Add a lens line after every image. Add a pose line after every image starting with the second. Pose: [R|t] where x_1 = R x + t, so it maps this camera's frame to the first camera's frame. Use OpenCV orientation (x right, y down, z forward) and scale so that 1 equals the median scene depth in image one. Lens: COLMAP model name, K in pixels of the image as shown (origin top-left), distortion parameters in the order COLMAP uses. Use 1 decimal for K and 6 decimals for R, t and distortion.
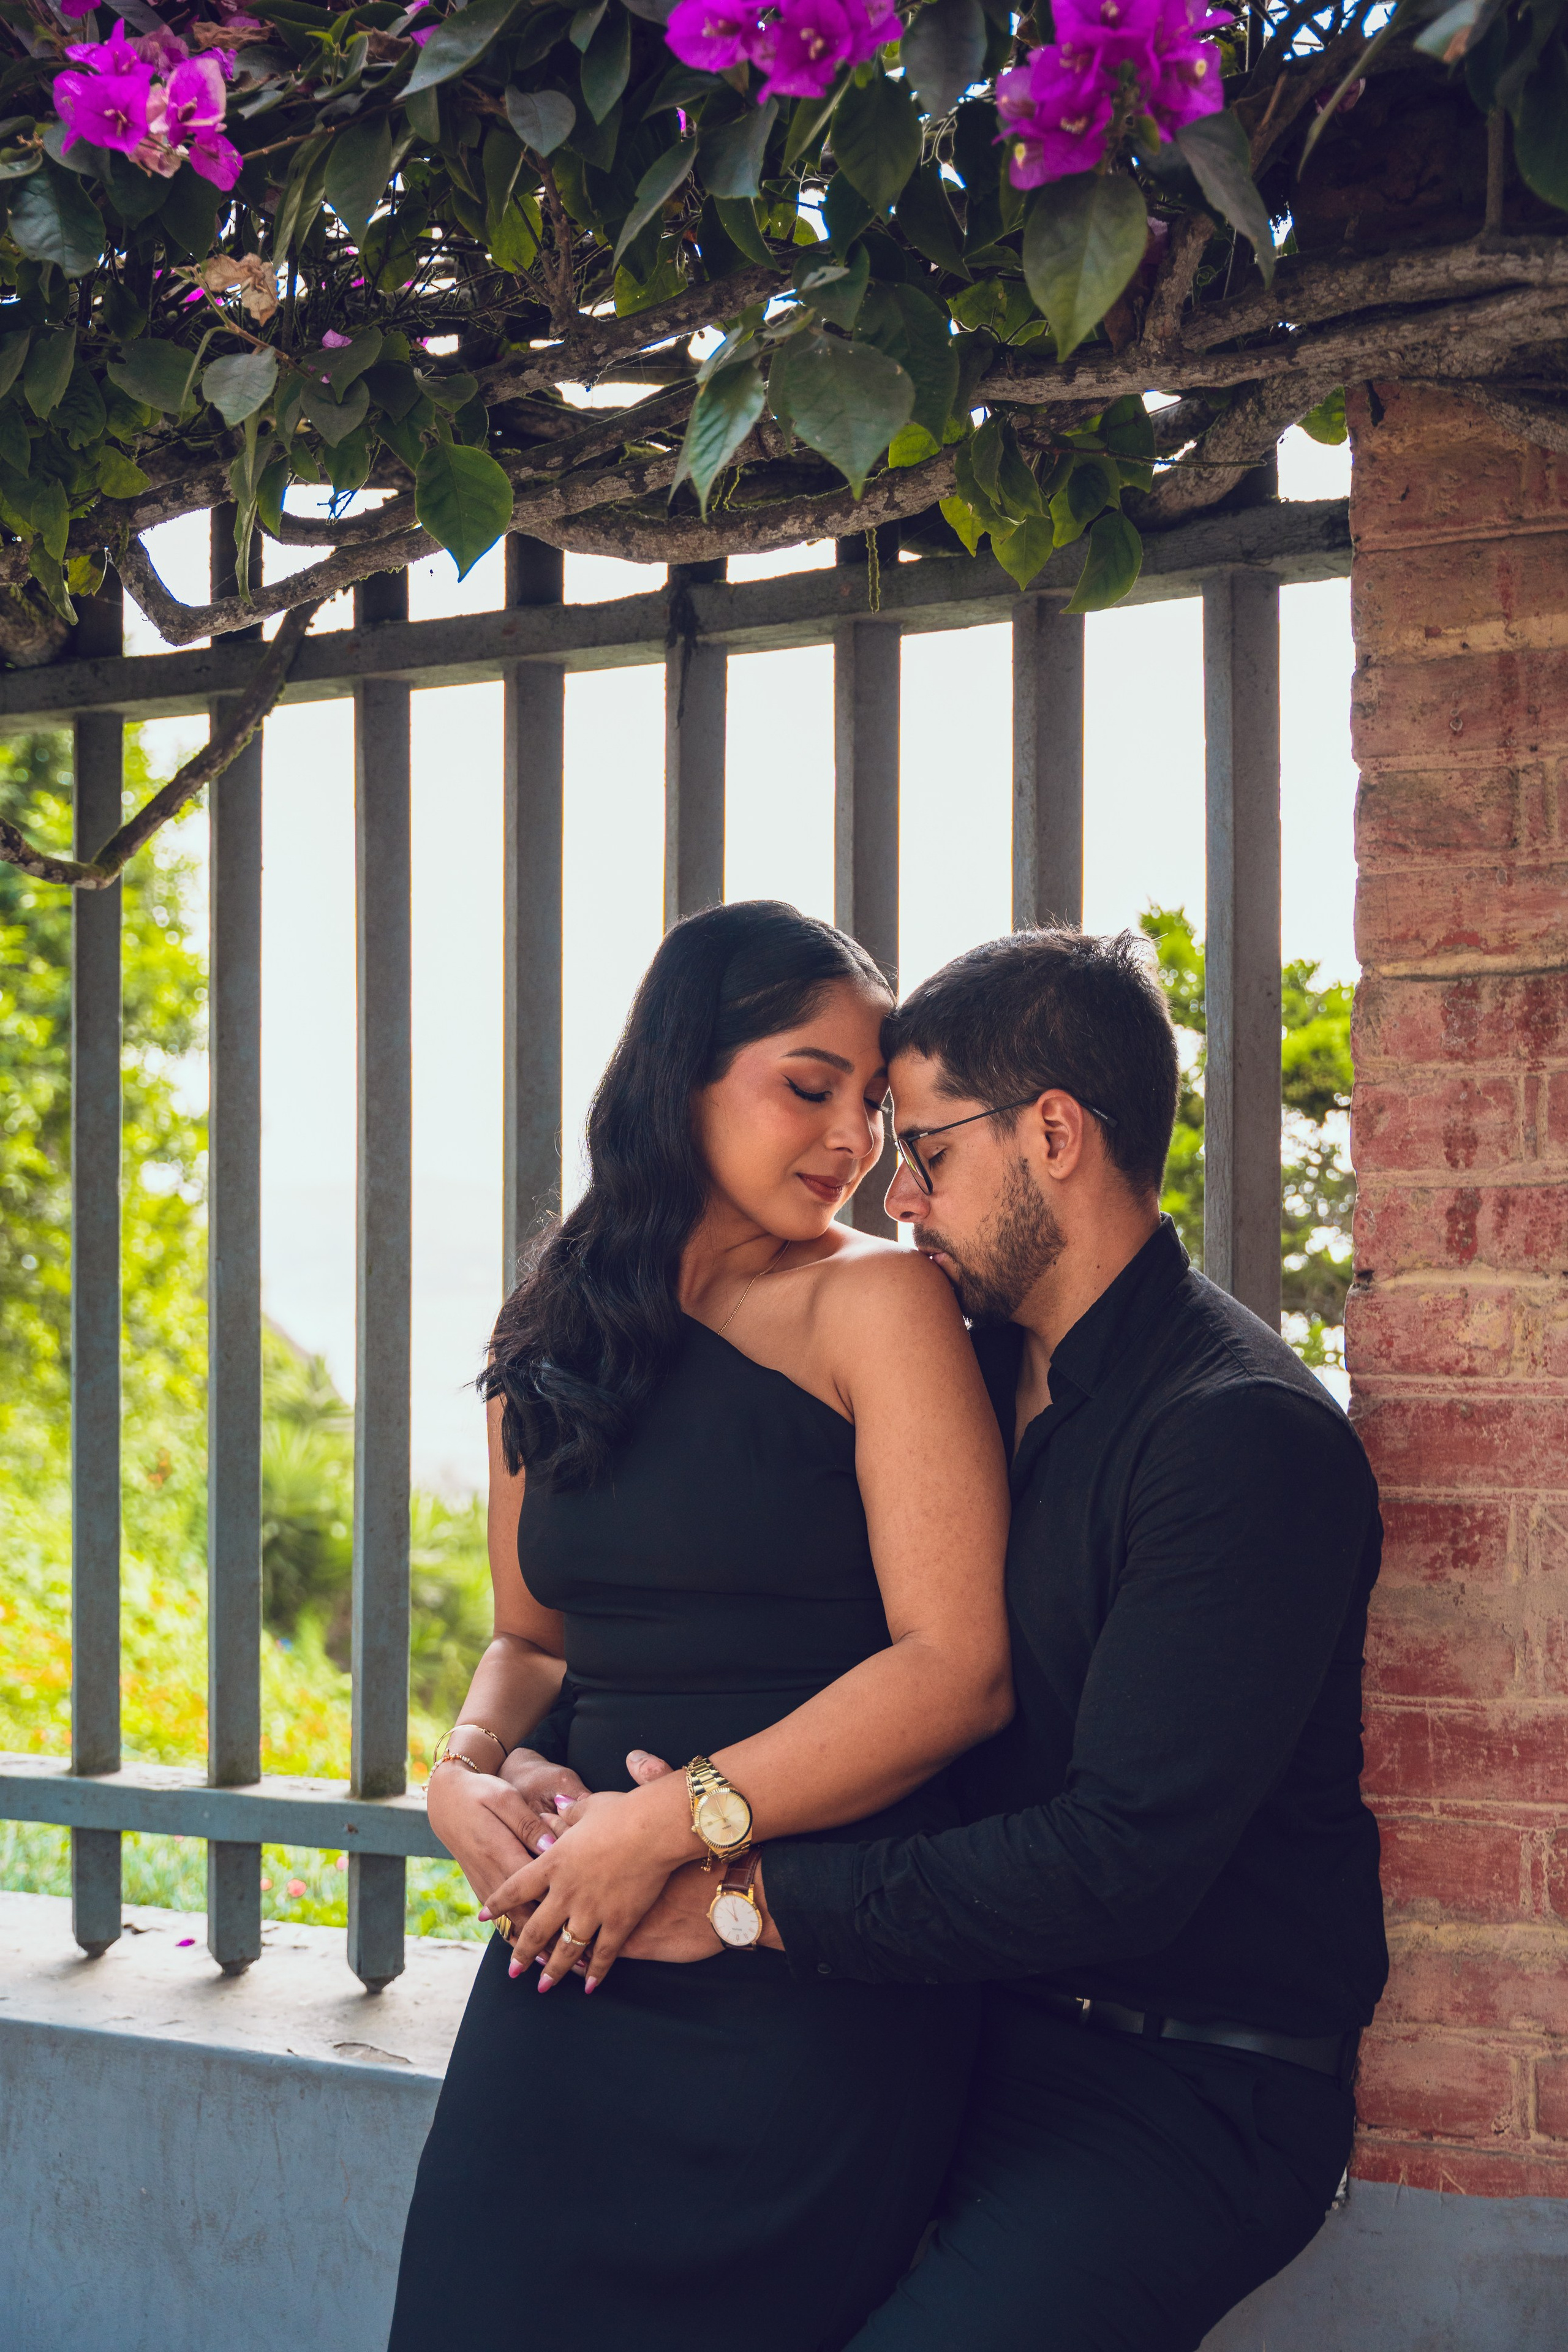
lens RADIAL K [[2596.0, 0, 783.3], [0, 2596.0, 1168.3], [0, 0, 1]] dist [0.018355, 0.000000]
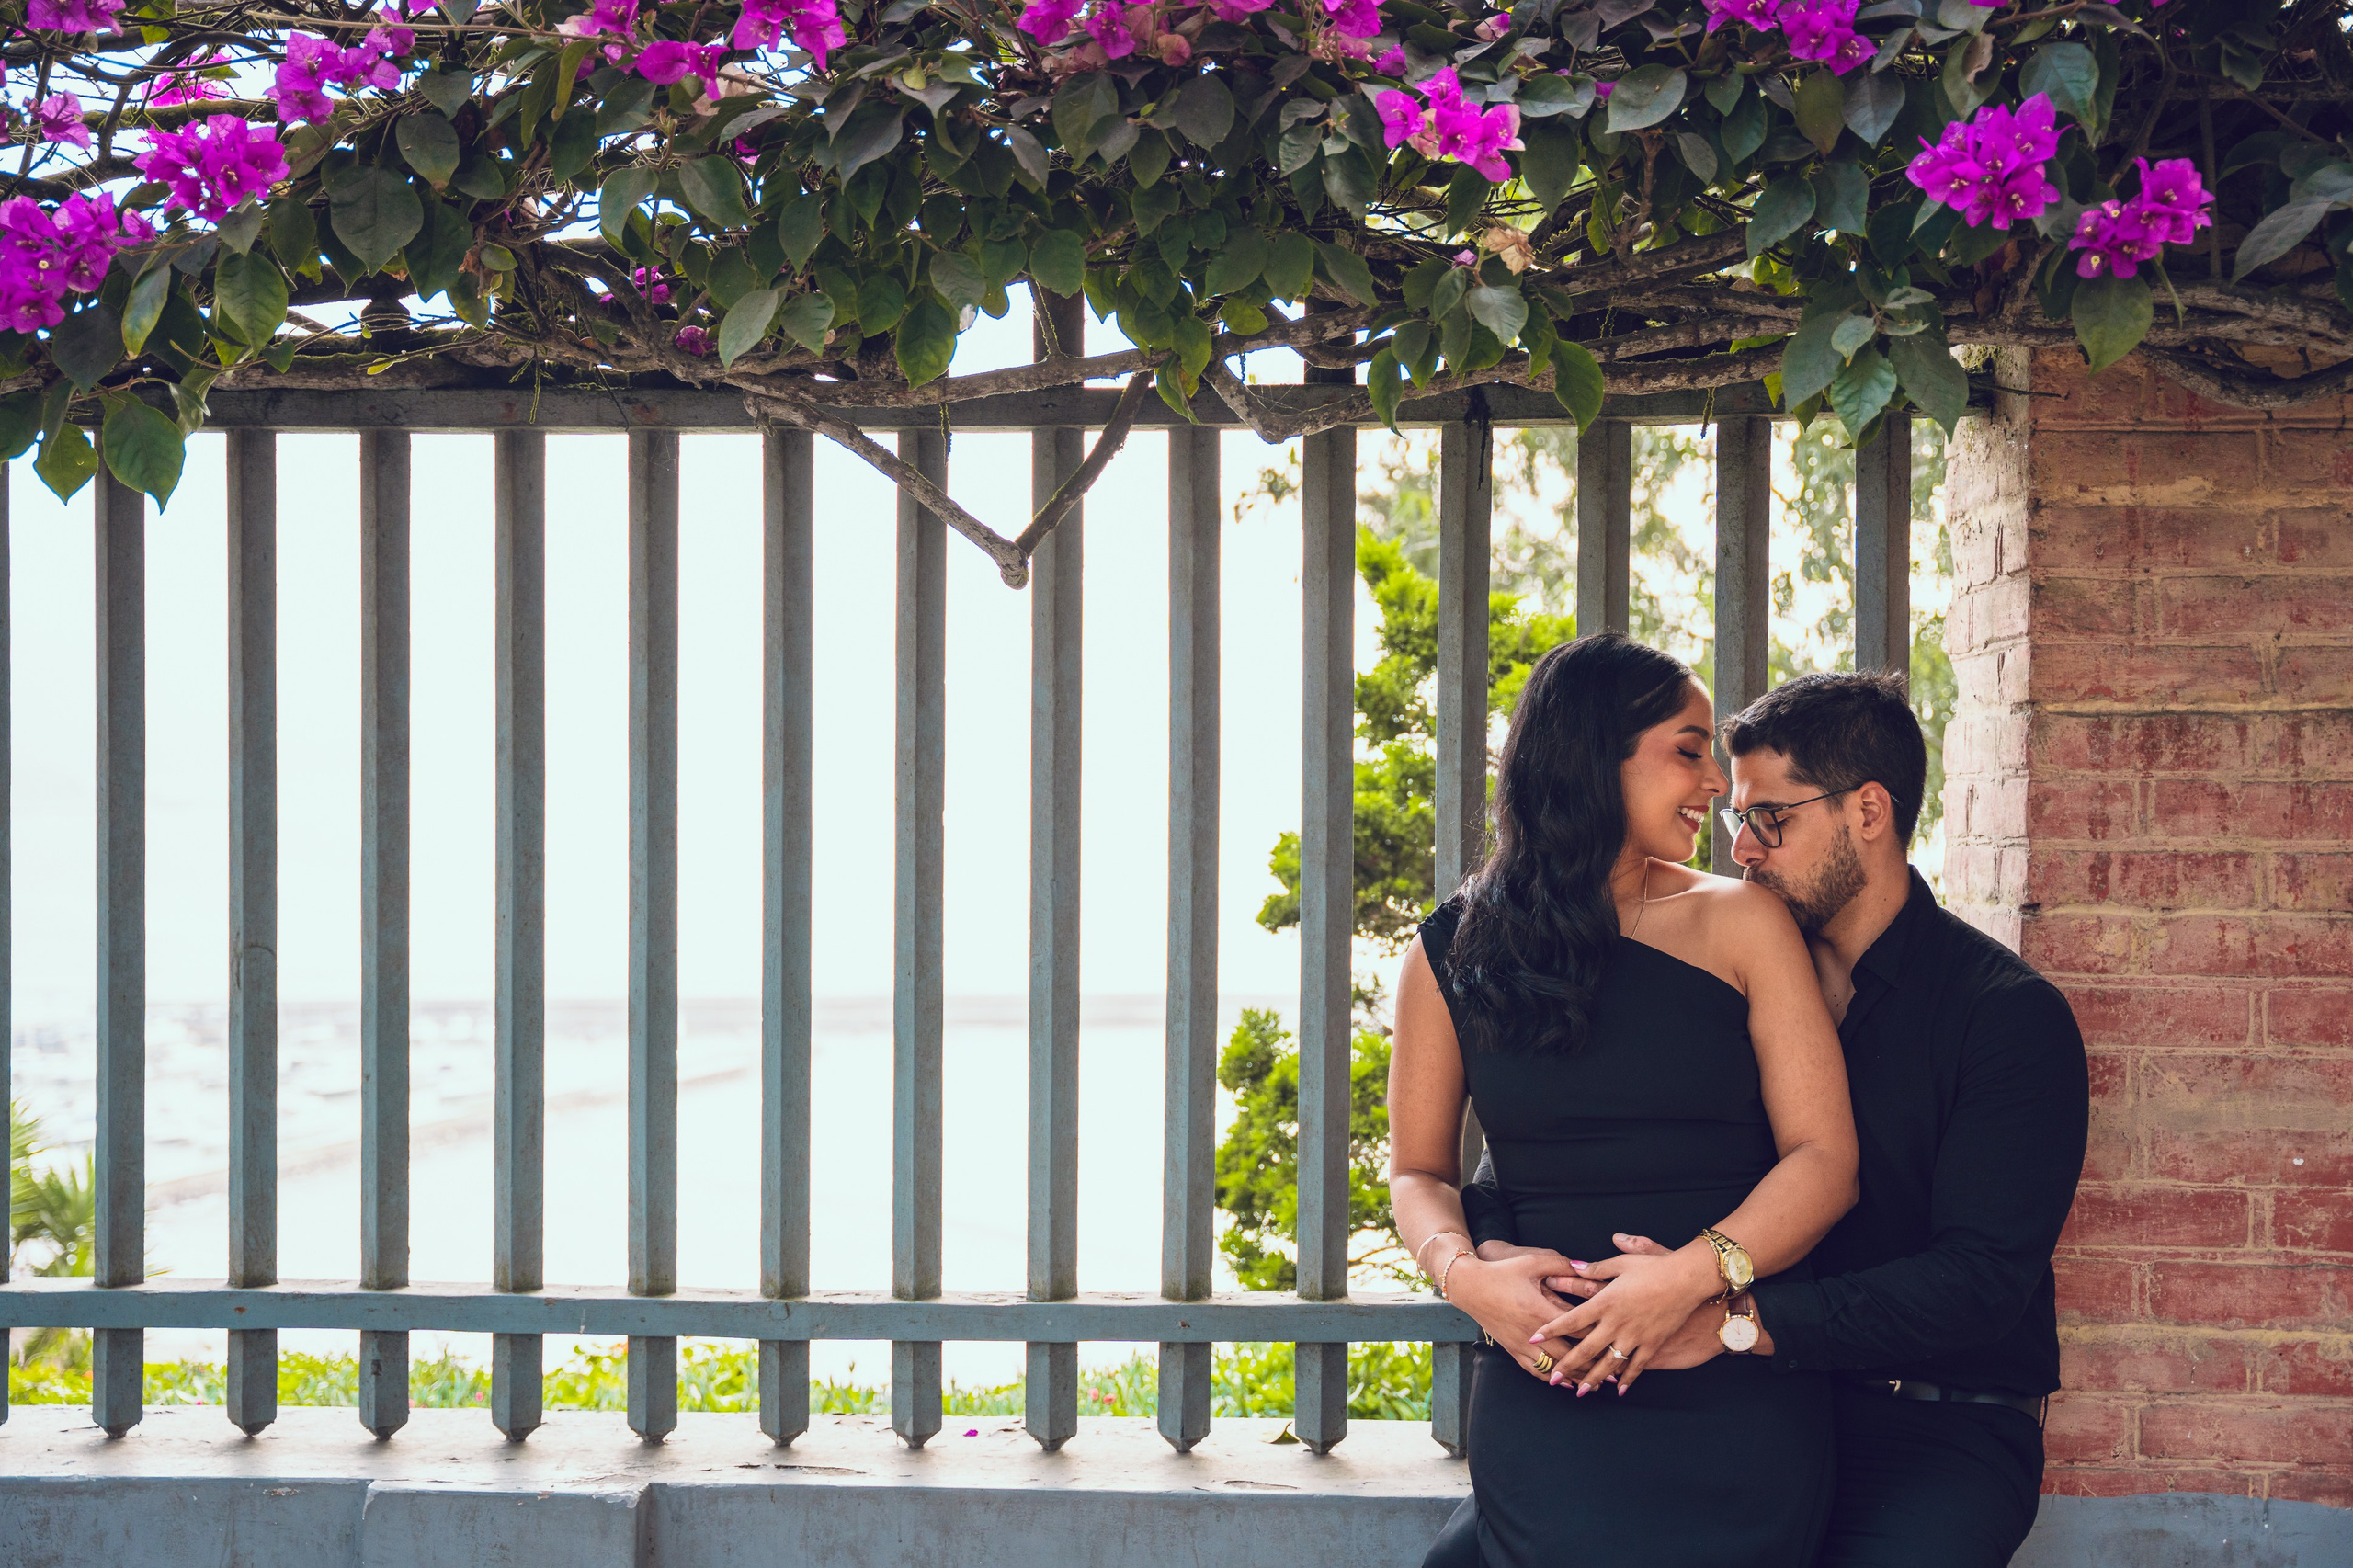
lens RADIAL K [[2839.7, 0, 1122.6], [0, 2839.7, 799.5], [0, 0, 1]] dist [0.060148, 0.000000]
pose [[0.930765, 0.025479, 0.364729, -0.905876], [-0.030650, 0.999495, 0.008395, -0.020378], [-0.364330, -0.018993, 0.931076, -0.373937]]
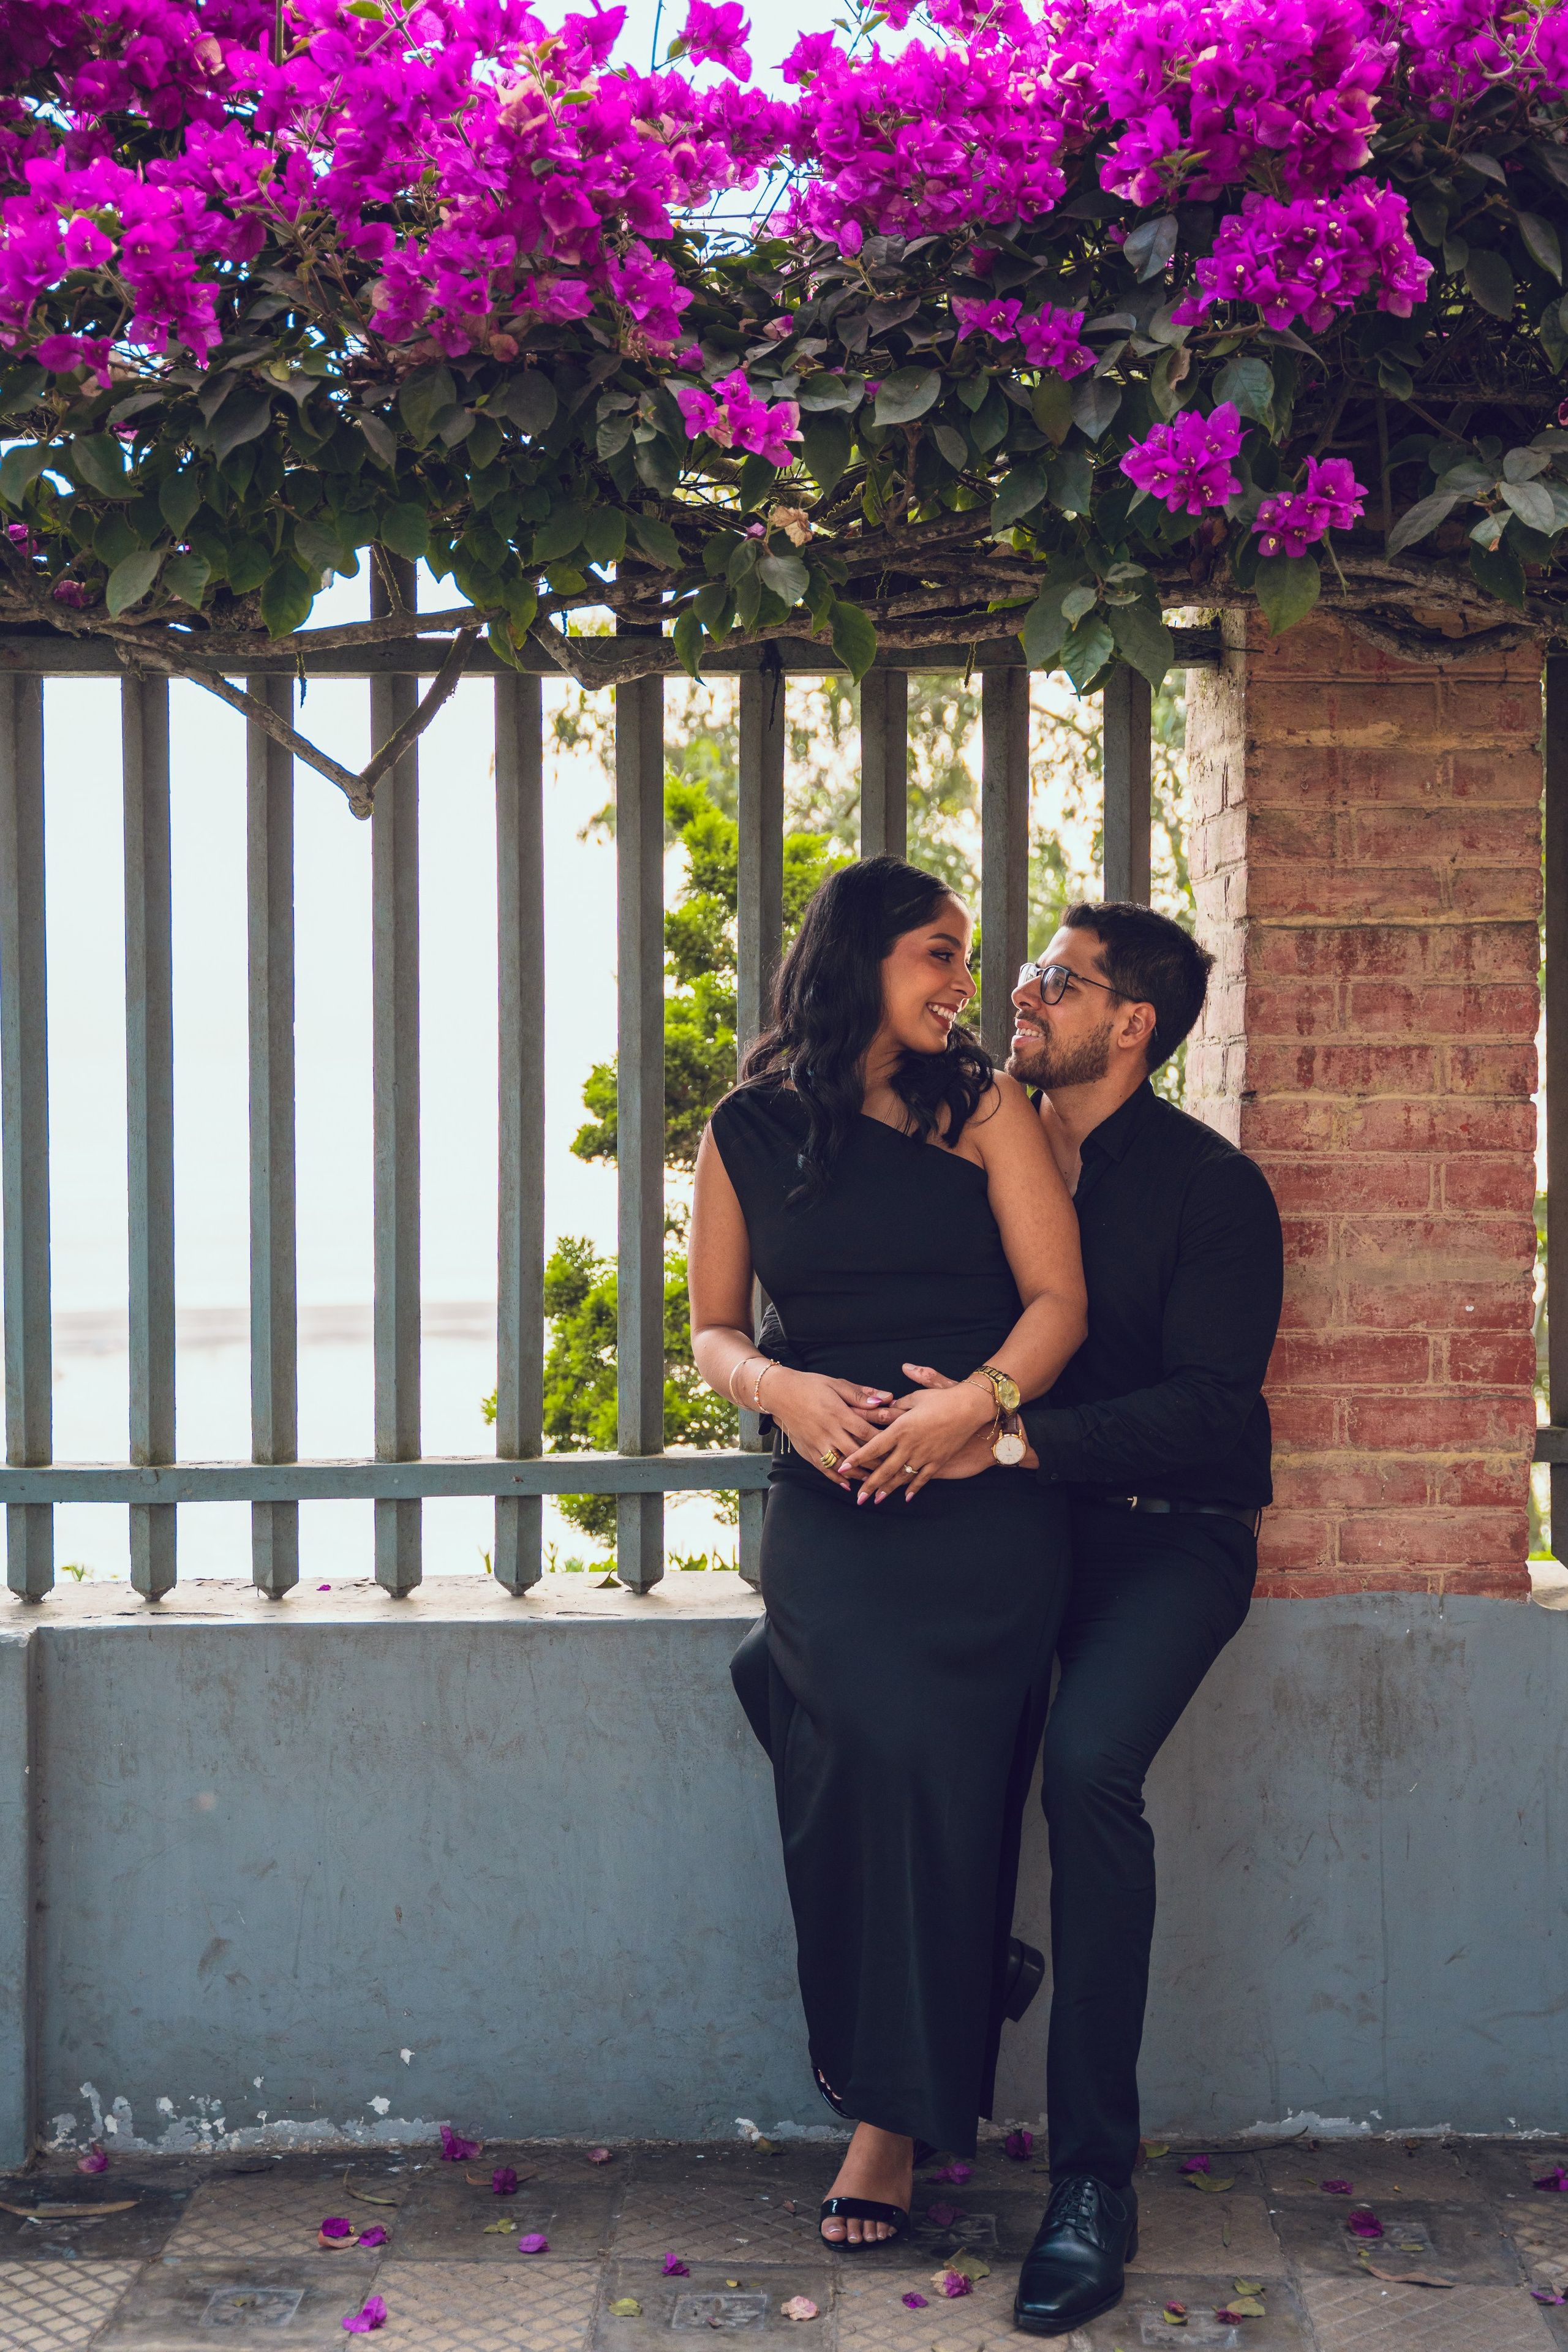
lens RADIAL K [[3117.0, 0, 719.4], [0, 3117.0, 1130.7], [0, 0, 1]] dist [0.053482, 0.000000]
pose [[0.889950, 0.009270, 0.455964, -1.085213], [-0.022098, 0.999496, 0.022811, 0.025595], [-0.455522, -0.030376, 0.889706, -0.736814]]
